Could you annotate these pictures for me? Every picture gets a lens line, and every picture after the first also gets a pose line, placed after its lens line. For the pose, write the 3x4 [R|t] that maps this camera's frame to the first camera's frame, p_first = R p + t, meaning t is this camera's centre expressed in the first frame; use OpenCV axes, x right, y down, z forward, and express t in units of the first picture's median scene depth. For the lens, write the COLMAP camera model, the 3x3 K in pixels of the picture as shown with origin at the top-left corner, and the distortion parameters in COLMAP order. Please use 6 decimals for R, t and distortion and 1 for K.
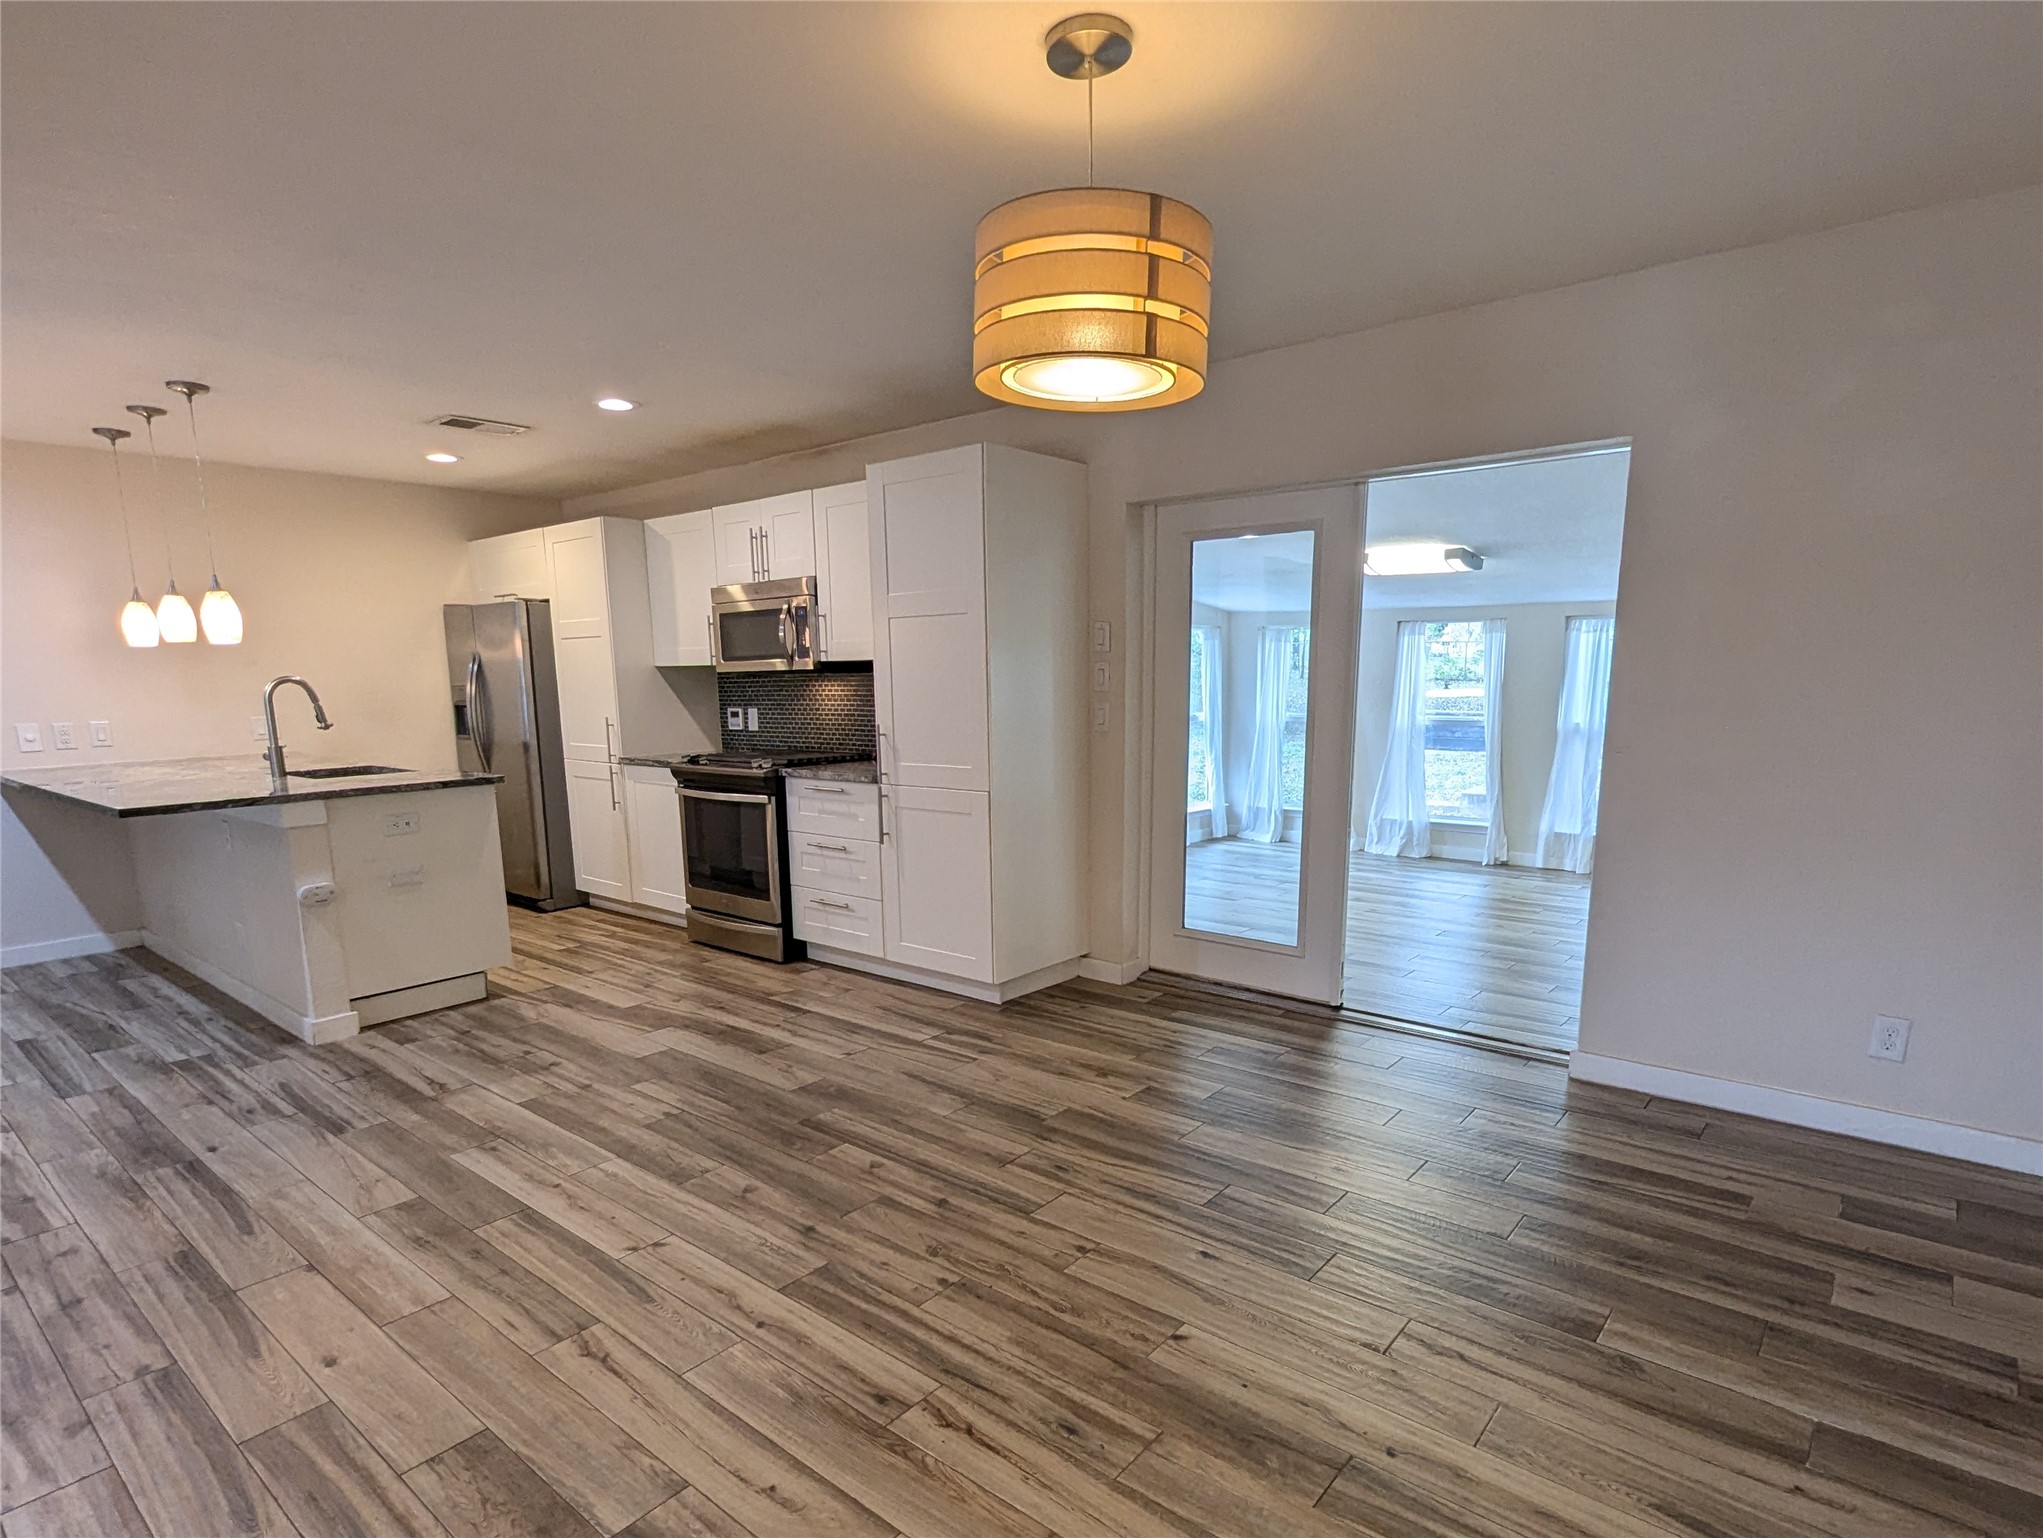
lens RADIAL K [[1090.7, 0, 1027.2], [0, 1090.7, 871.9], [0, 0, 1]] dist [-0.000484, -0.000828]
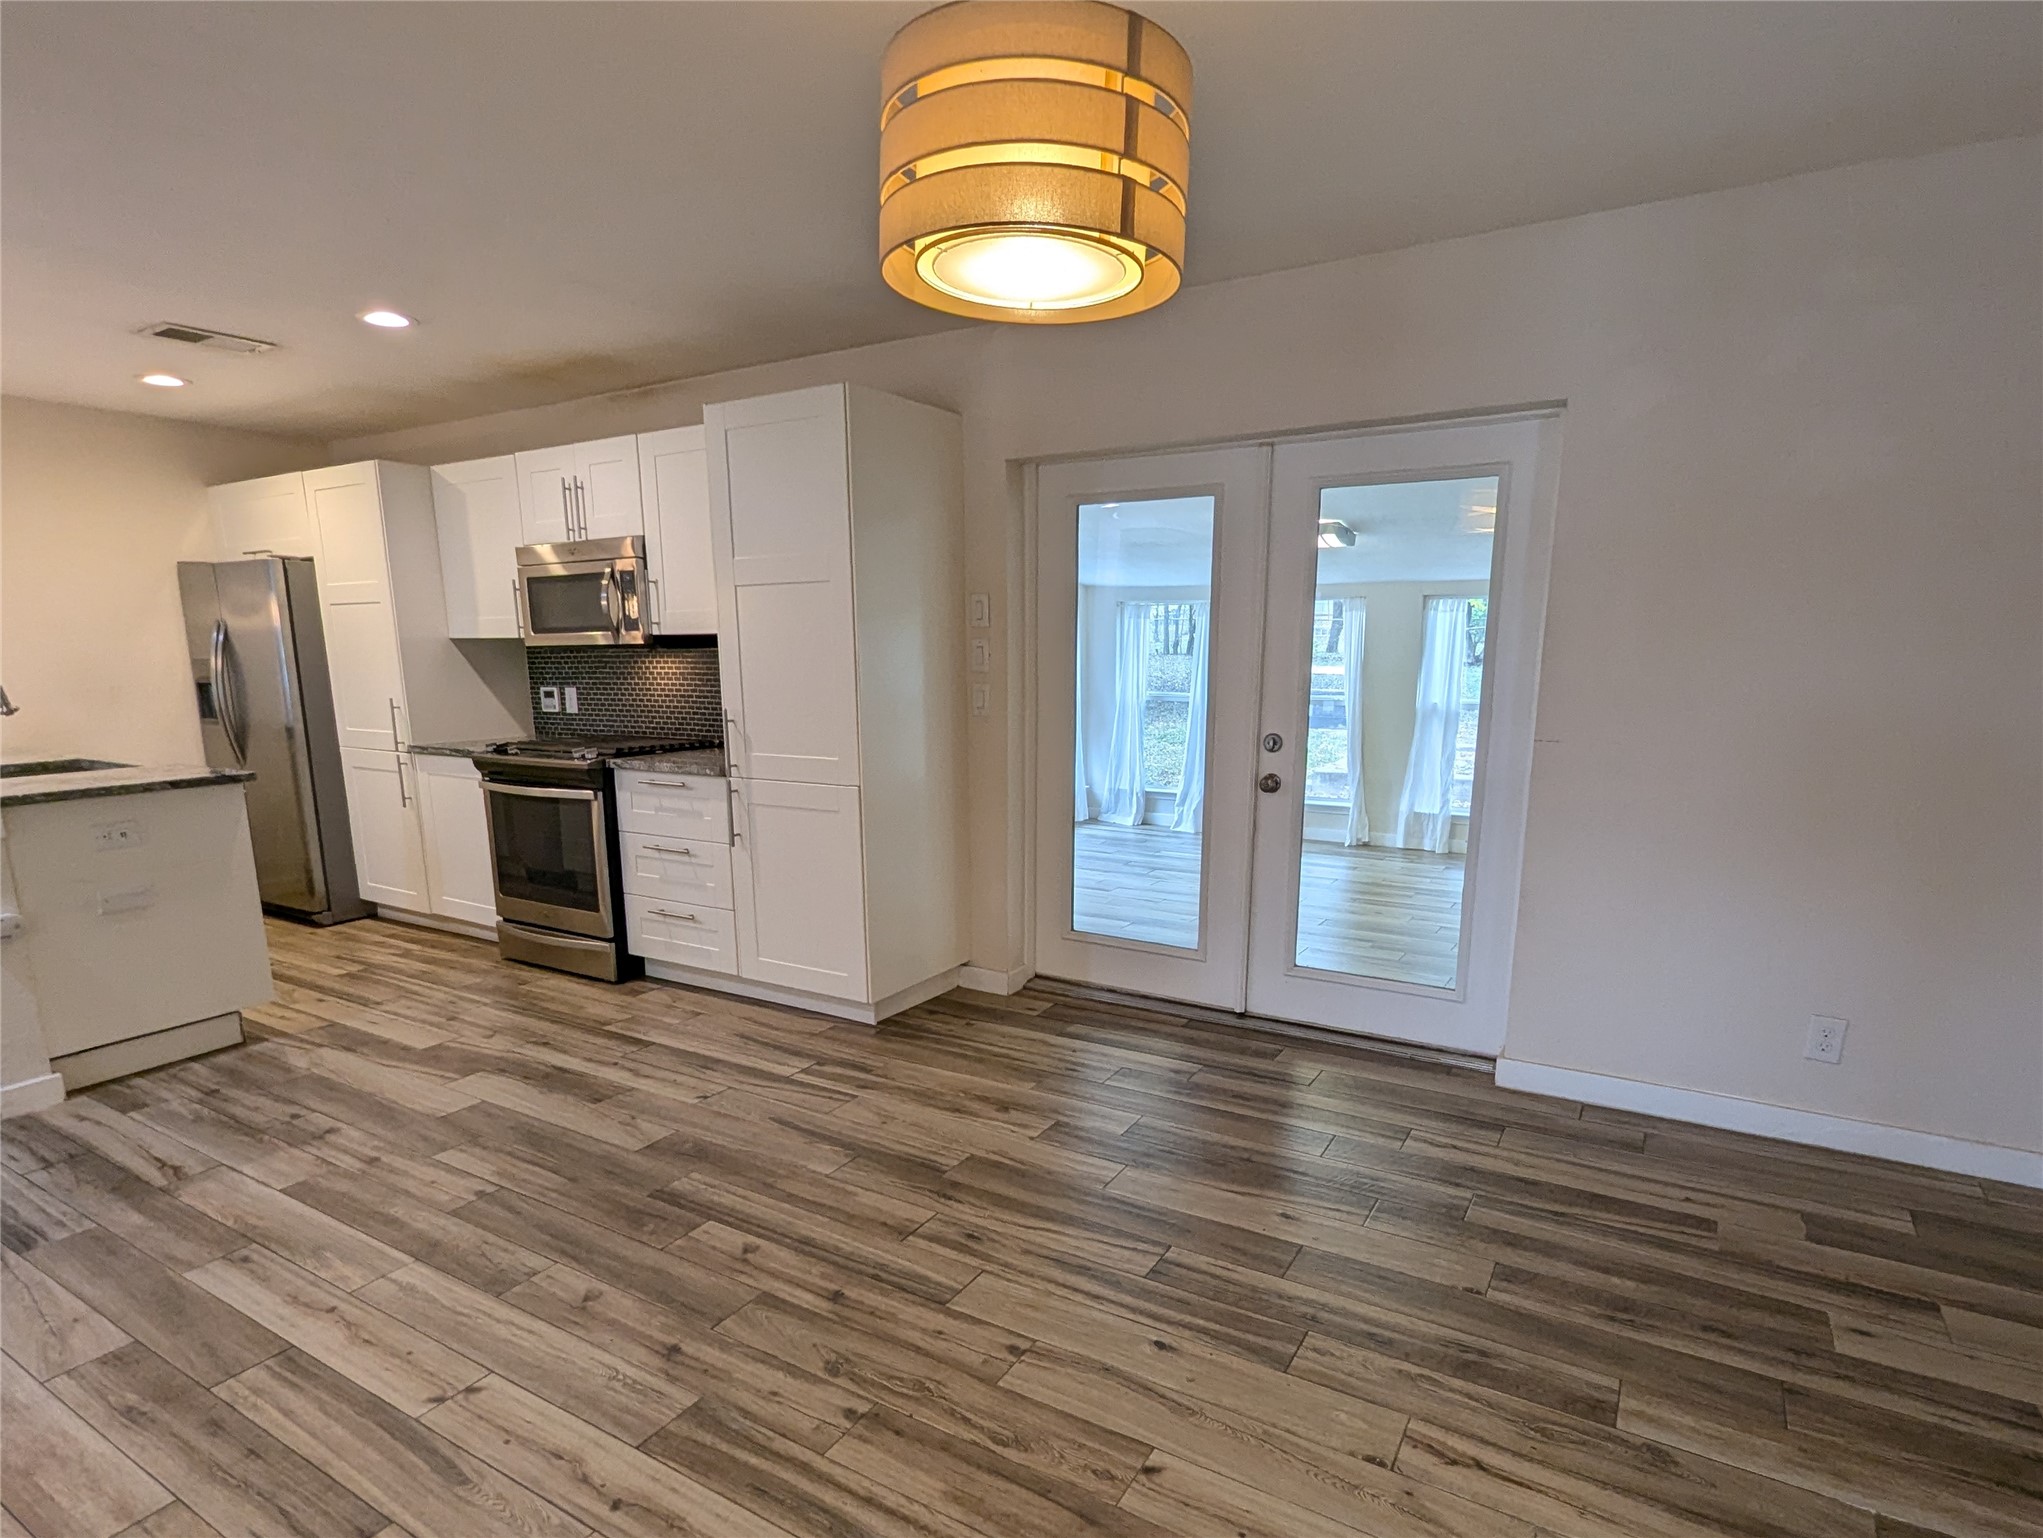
lens RADIAL K [[1090.7, 0, 1027.2], [0, 1090.7, 871.9], [0, 0, 1]] dist [-0.000484, -0.000828]
pose [[0.988505, -0.023161, 0.149403, -0.031990], [0.019771, 0.999513, 0.024134, -0.021887], [-0.149889, -0.020902, 0.988482, 0.105041]]
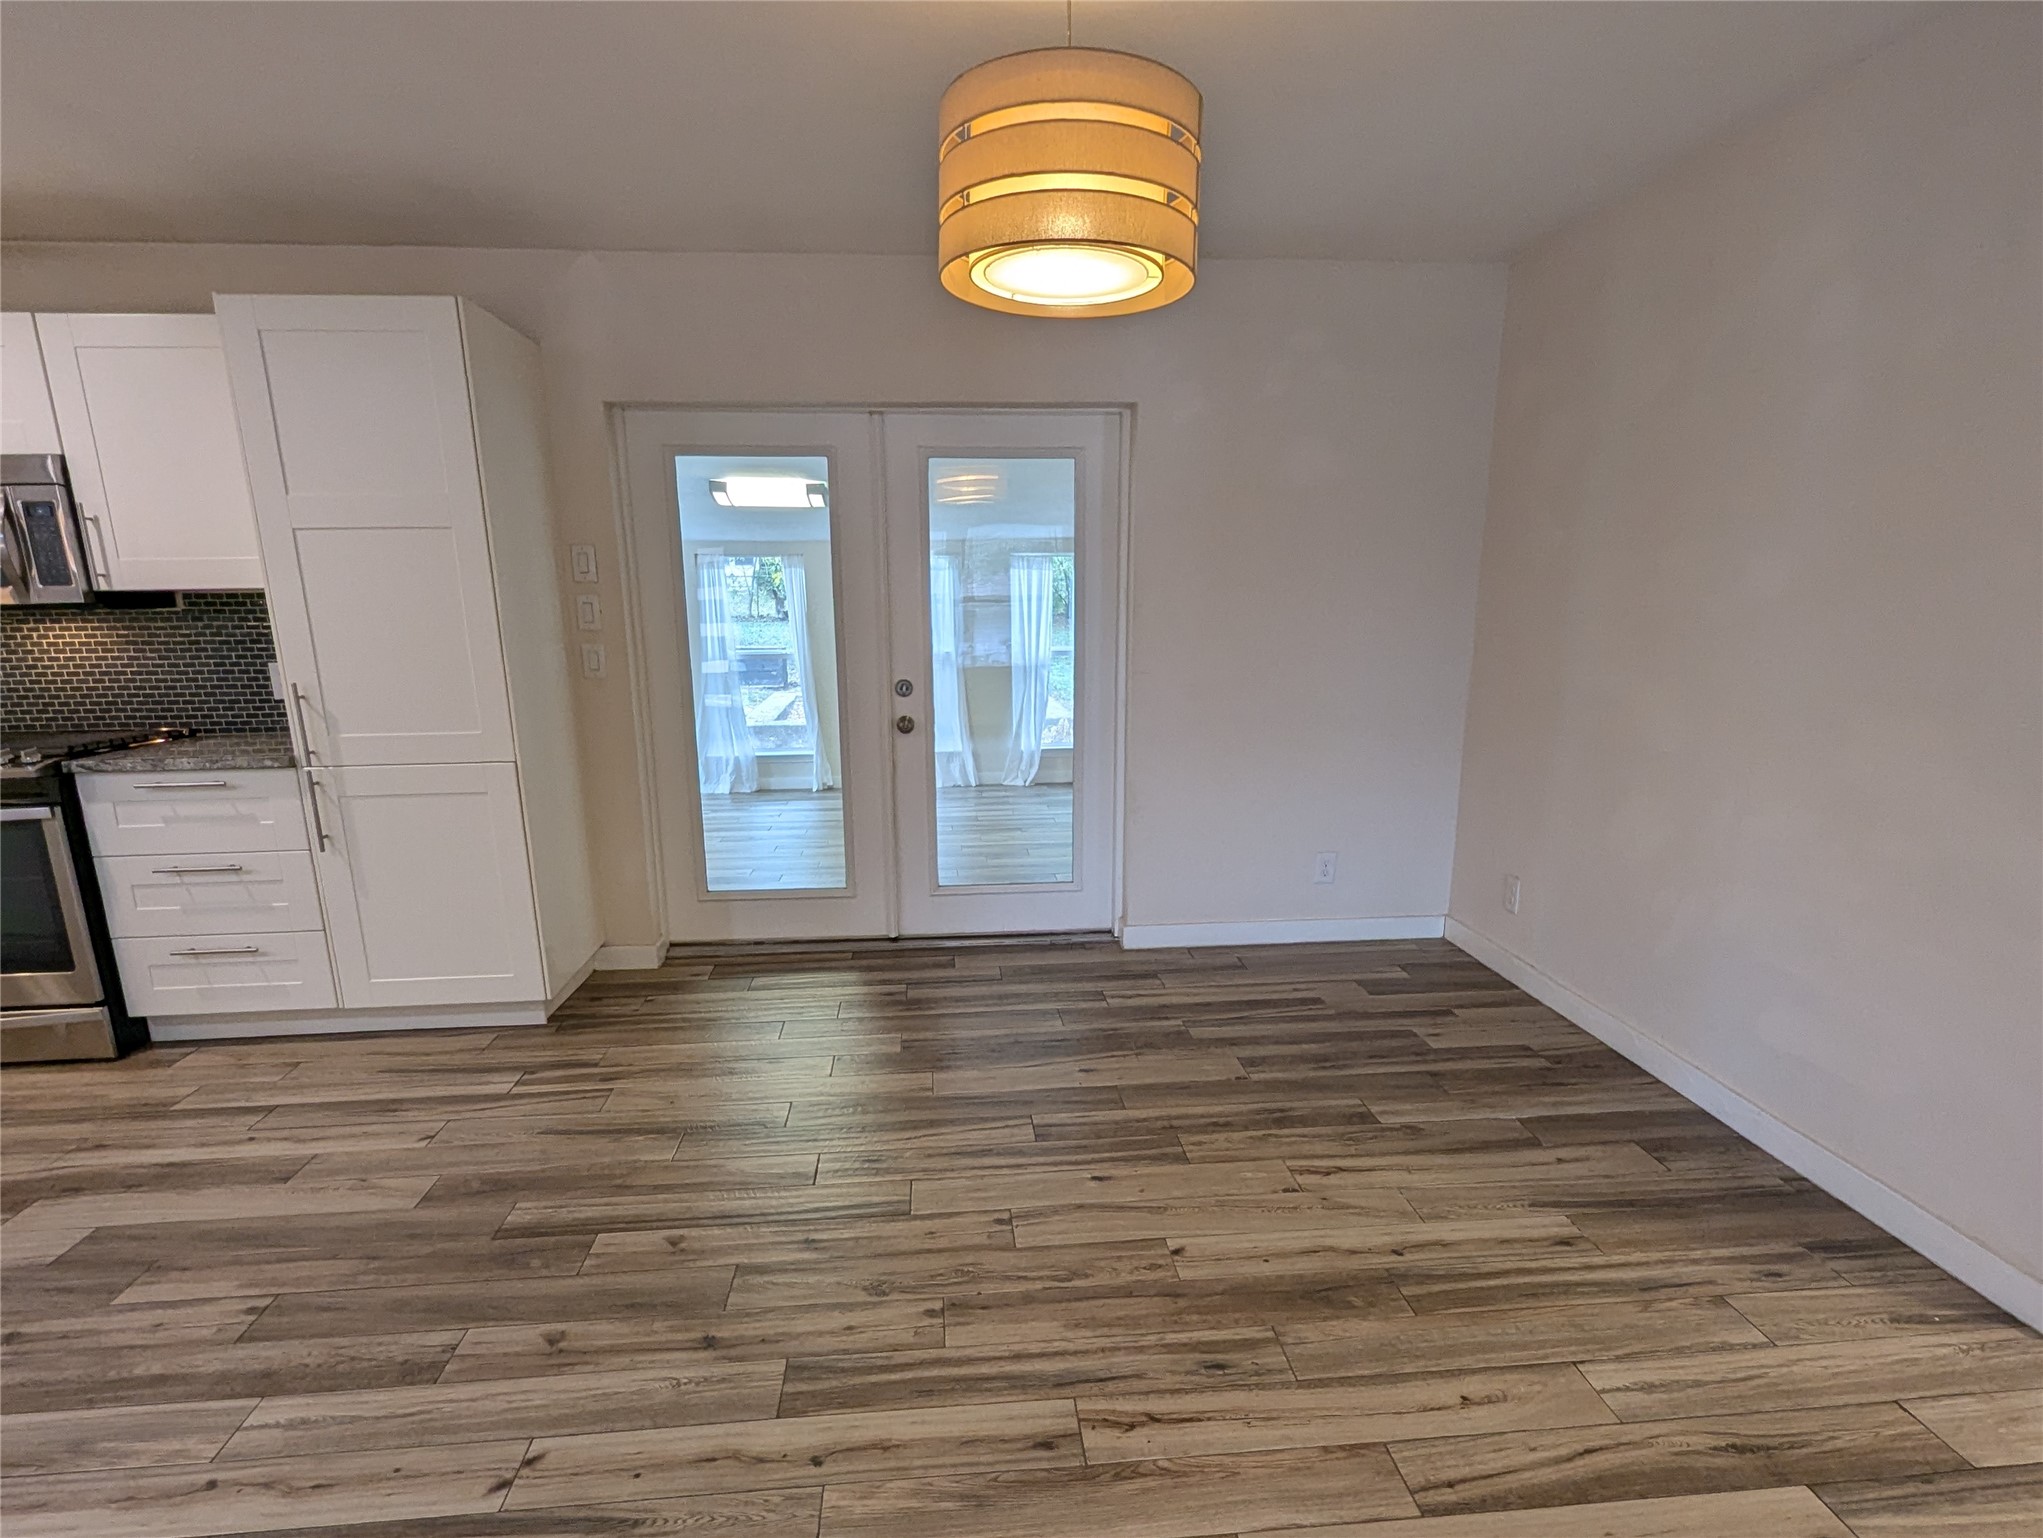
lens RADIAL K [[1090.7, 0, 1027.2], [0, 1090.7, 871.9], [0, 0, 1]] dist [-0.000484, -0.000828]
pose [[0.707932, -0.168601, 0.685862, -0.303494], [0.129474, 0.985613, 0.108647, -0.030478], [-0.694312, 0.011887, 0.719576, 0.170697]]
